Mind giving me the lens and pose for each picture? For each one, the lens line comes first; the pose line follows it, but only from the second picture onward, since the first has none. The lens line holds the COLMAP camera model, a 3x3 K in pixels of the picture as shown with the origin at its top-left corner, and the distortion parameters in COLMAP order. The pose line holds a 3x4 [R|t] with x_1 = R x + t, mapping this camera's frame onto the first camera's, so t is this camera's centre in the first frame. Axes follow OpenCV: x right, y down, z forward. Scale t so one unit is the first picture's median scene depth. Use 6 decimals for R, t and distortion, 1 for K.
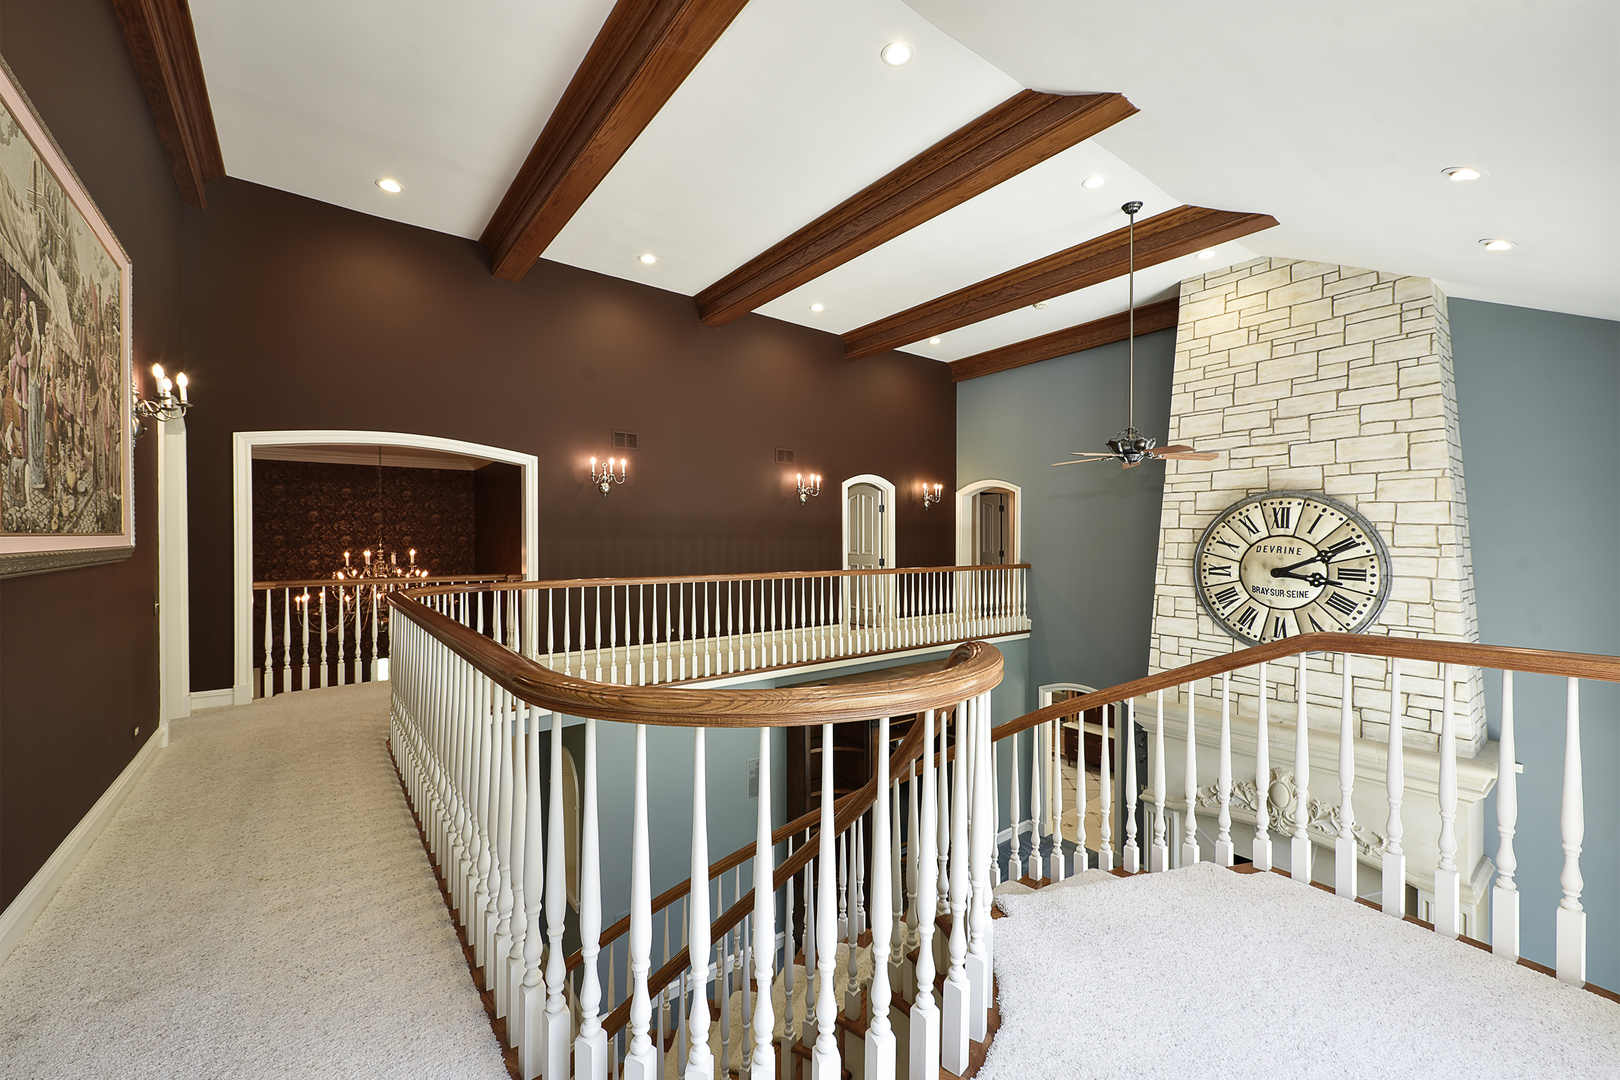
lens RADIAL K [[643.7, 0, 808.1], [0, 643.7, 545.0], [0, 0, 1]] dist [-0.001886, -0.000240]
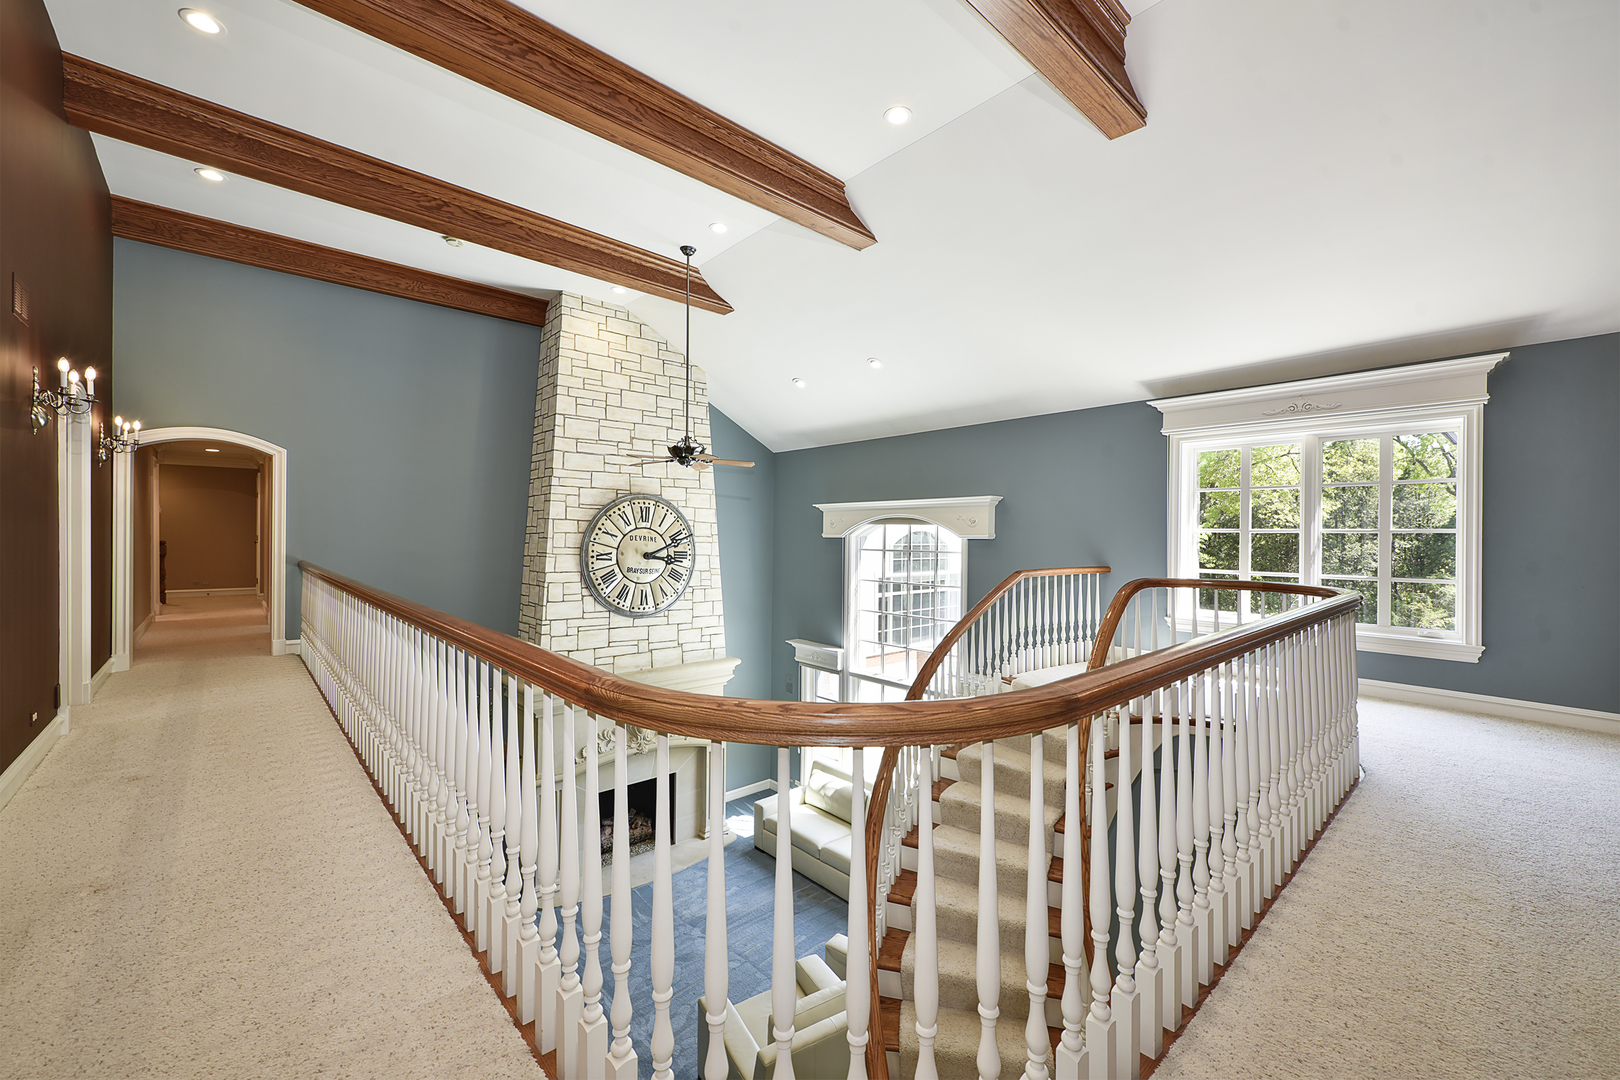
lens RADIAL K [[643.7, 0, 808.1], [0, 643.7, 529.6], [0, 0, 1]] dist [-0.001886, -0.000240]
pose [[-0.074072, 0.001056, 0.997252, -0.584241], [-0.008780, 0.999960, -0.001711, -0.011227], [-0.997214, -0.008883, -0.074059, 0.731053]]
